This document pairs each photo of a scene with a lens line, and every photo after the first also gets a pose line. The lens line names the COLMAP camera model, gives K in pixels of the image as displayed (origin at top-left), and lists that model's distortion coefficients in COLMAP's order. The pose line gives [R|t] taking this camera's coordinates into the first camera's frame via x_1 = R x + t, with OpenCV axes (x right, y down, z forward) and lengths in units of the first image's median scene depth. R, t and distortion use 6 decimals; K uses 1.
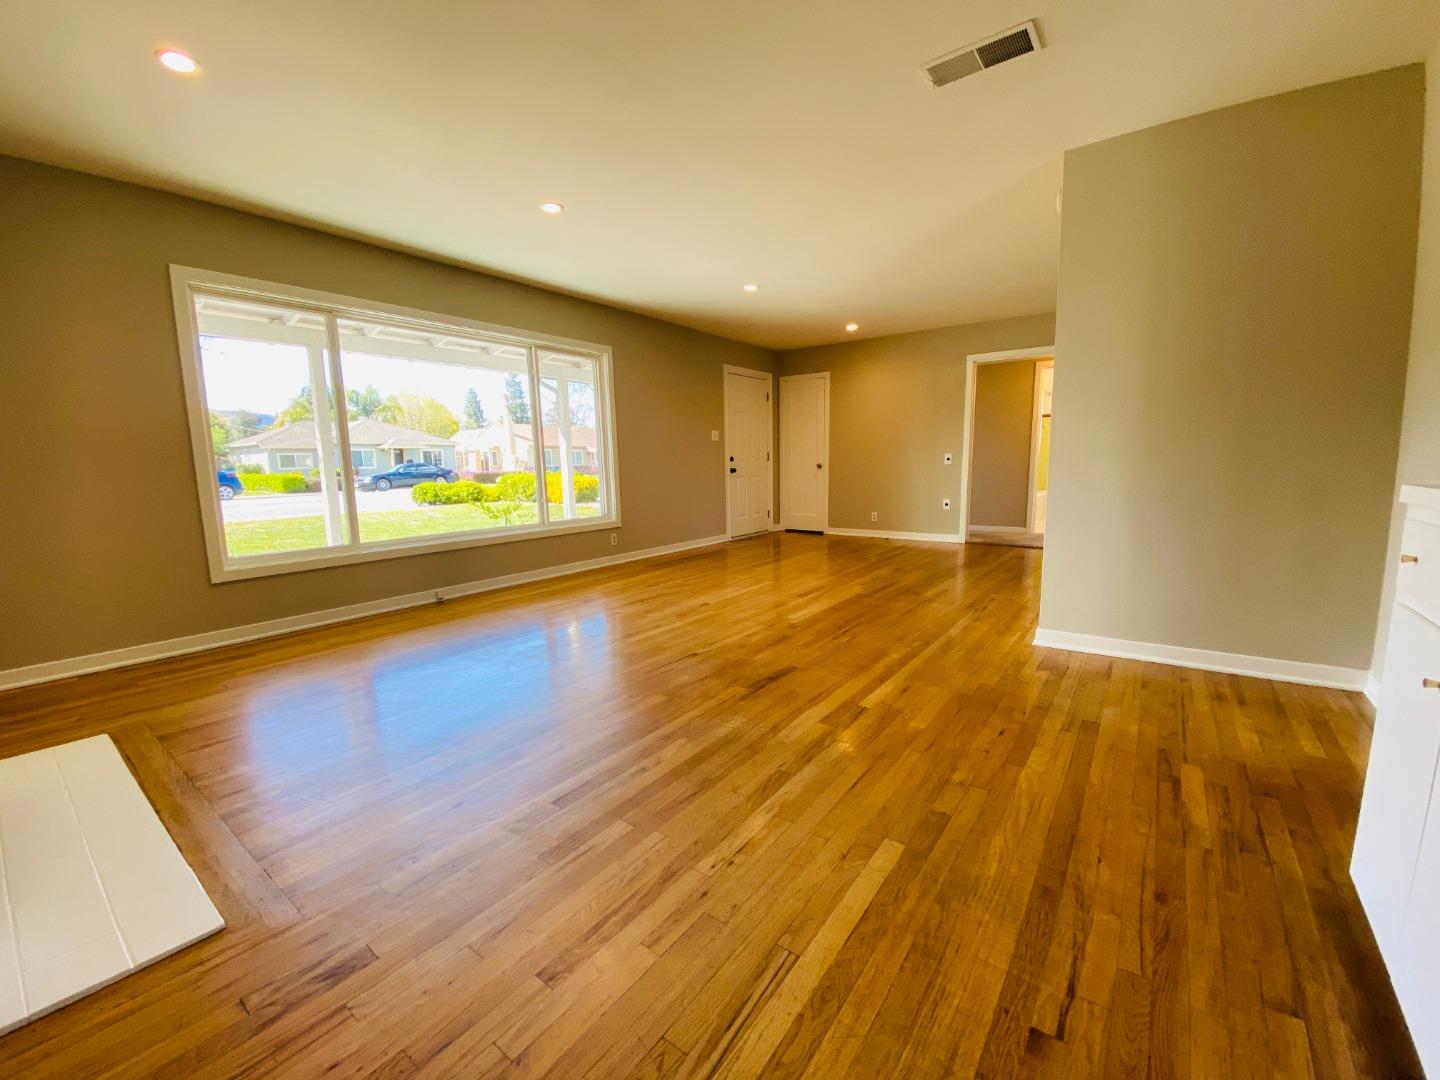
lens RADIAL K [[574.4, 0, 718.3], [0, 574.4, 543.6], [0, 0, 1]] dist [0.044030, -0.035848]
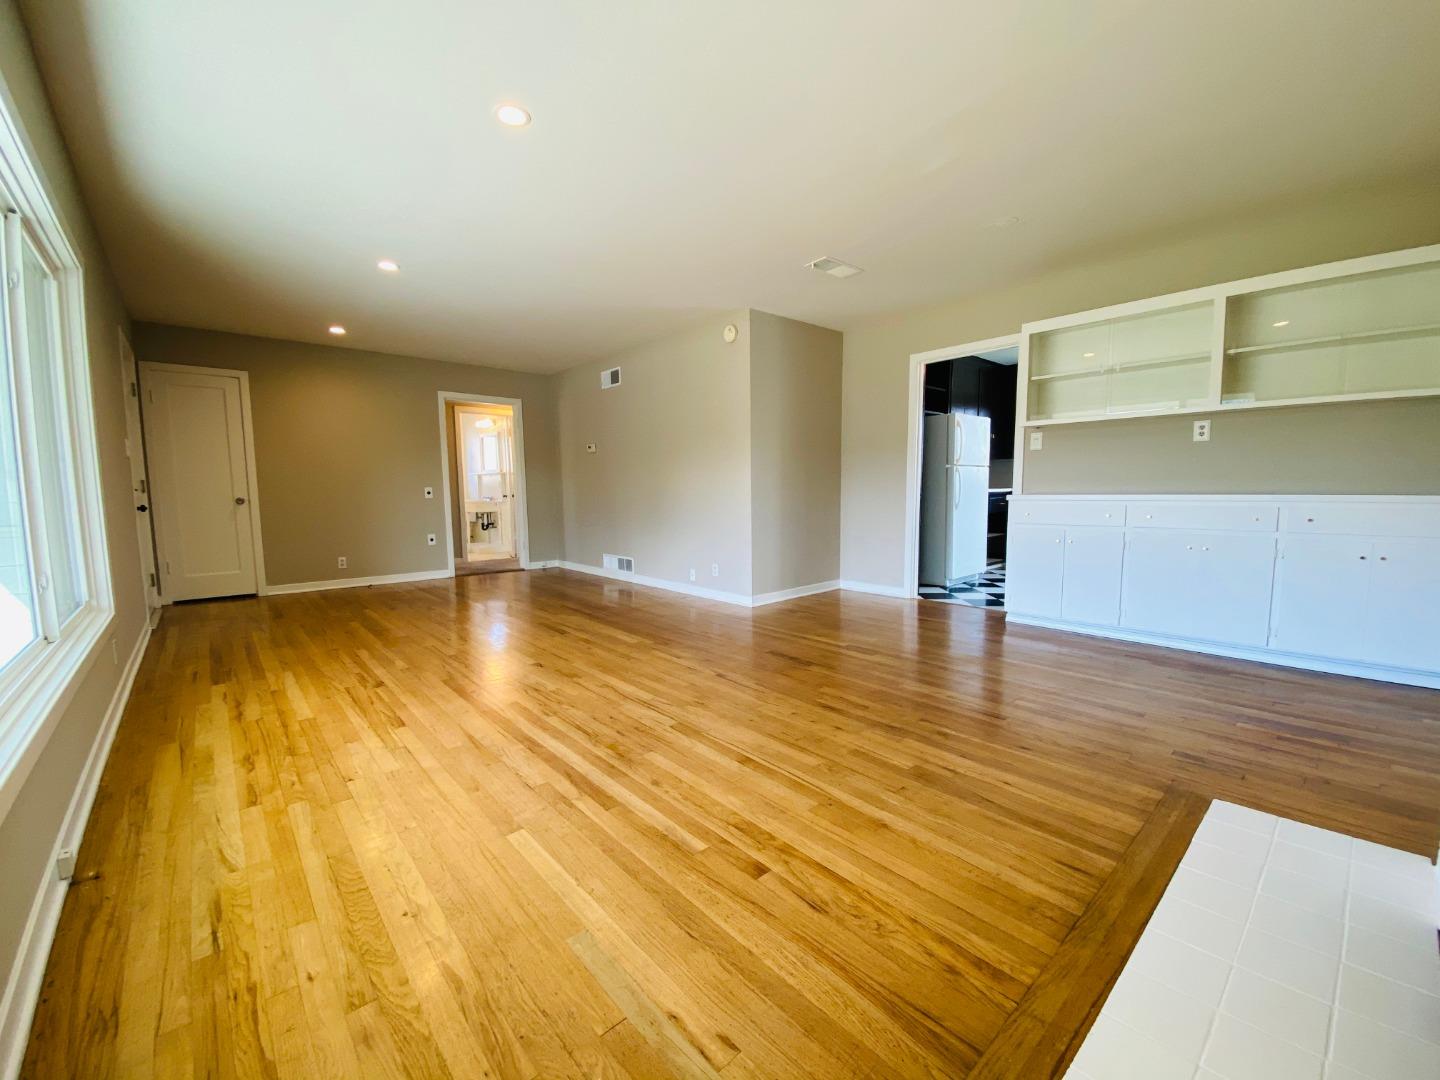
lens RADIAL K [[574.4, 0, 718.3], [0, 574.4, 543.6], [0, 0, 1]] dist [0.044030, -0.035848]
pose [[0.207278, -0.078016, 0.975166, -0.585752], [0.143430, 0.988467, 0.048593, -0.051829], [-0.967711, 0.129796, 0.216077, 0.427860]]
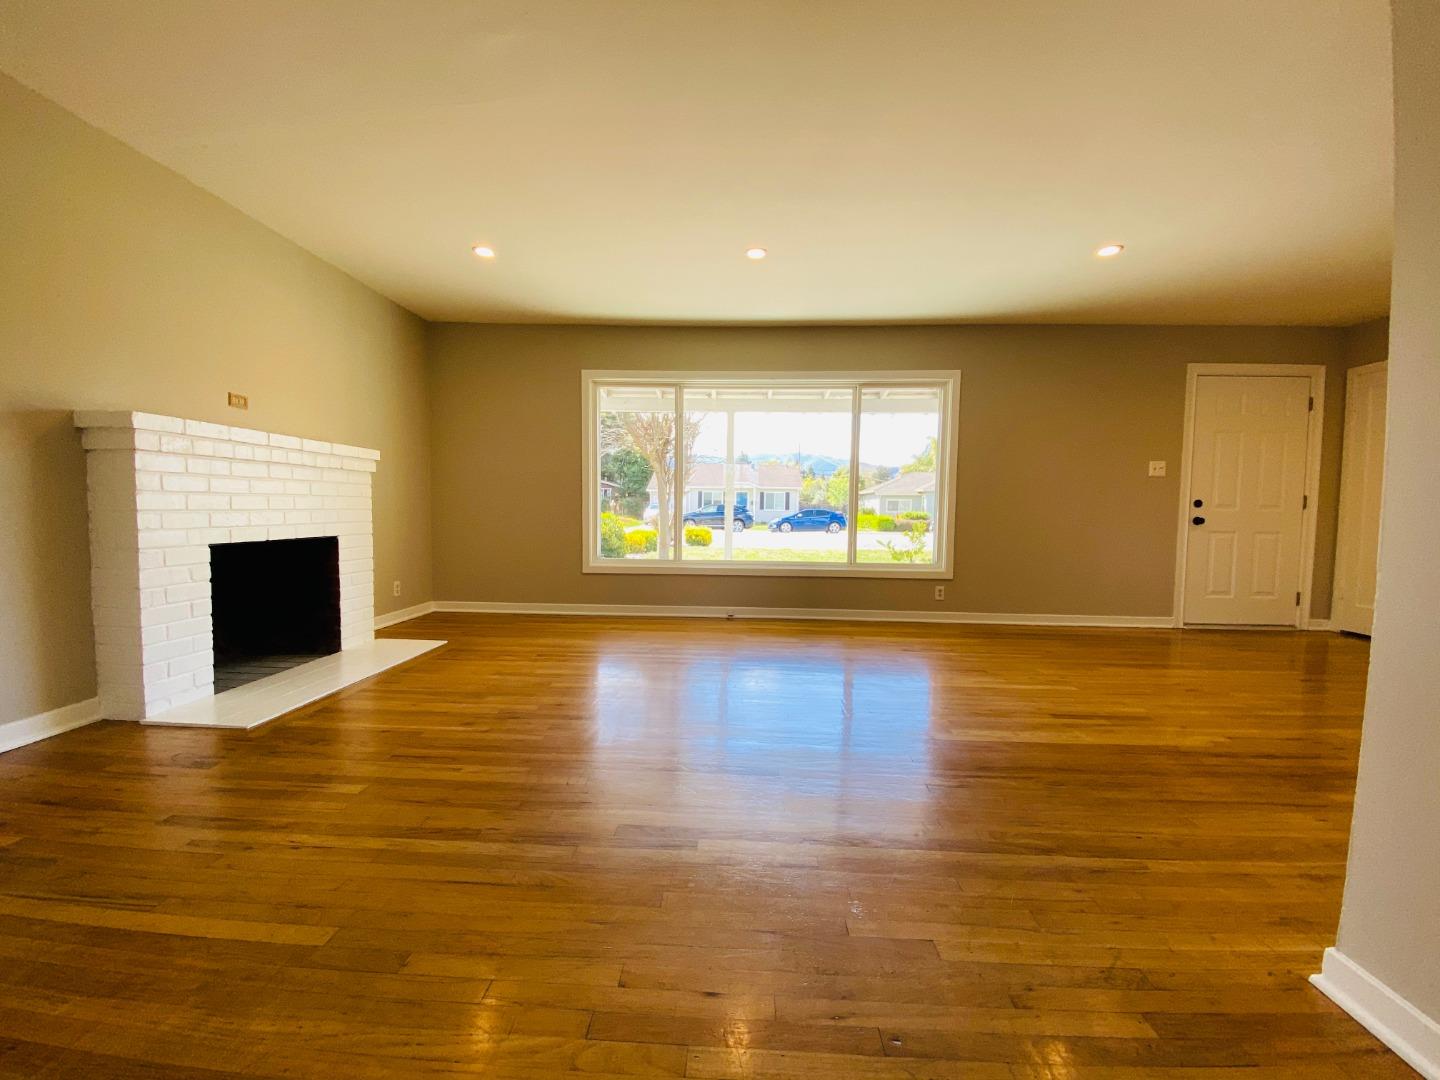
lens RADIAL K [[574.4, 0, 718.3], [0, 574.4, 543.6], [0, 0, 1]] dist [0.044030, -0.035848]
pose [[0.565439, 0.074678, -0.821403, 0.353614], [-0.141279, 0.989943, -0.007253, -0.029115], [0.812600, 0.120148, 0.570303, 0.260258]]
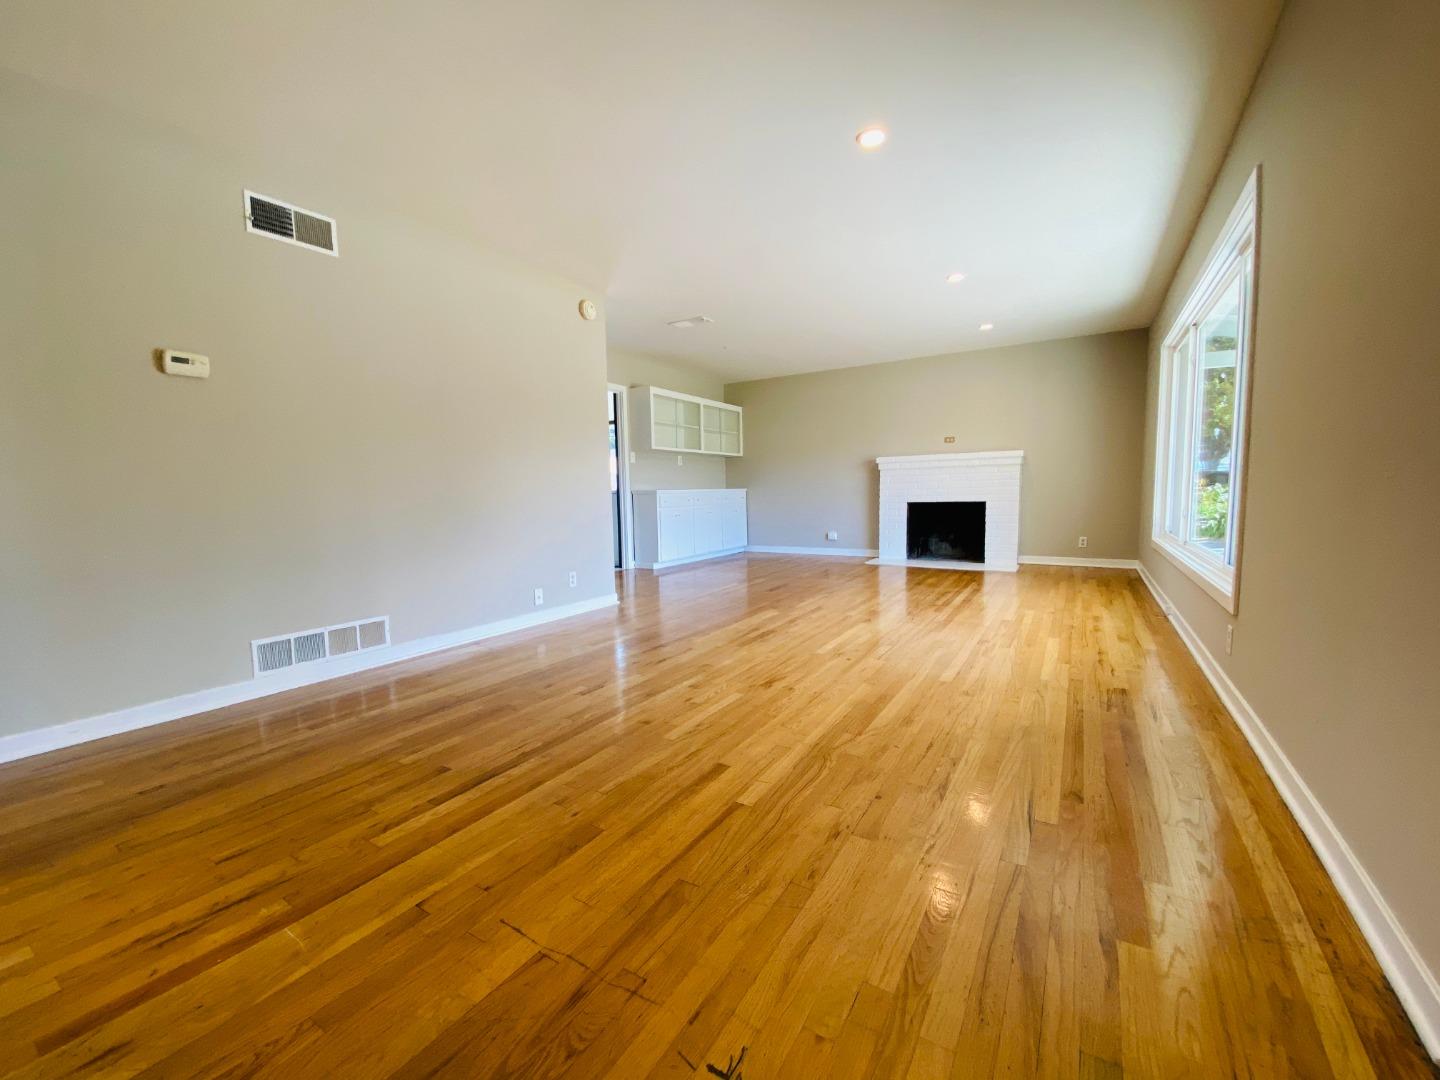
lens RADIAL K [[574.4, 0, 718.3], [0, 574.4, 543.6], [0, 0, 1]] dist [0.044030, -0.035848]
pose [[-0.995563, 0.046125, -0.082016, 0.232432], [0.026081, 0.972731, 0.230465, -0.194666], [0.090410, 0.227303, -0.969618, 1.463155]]
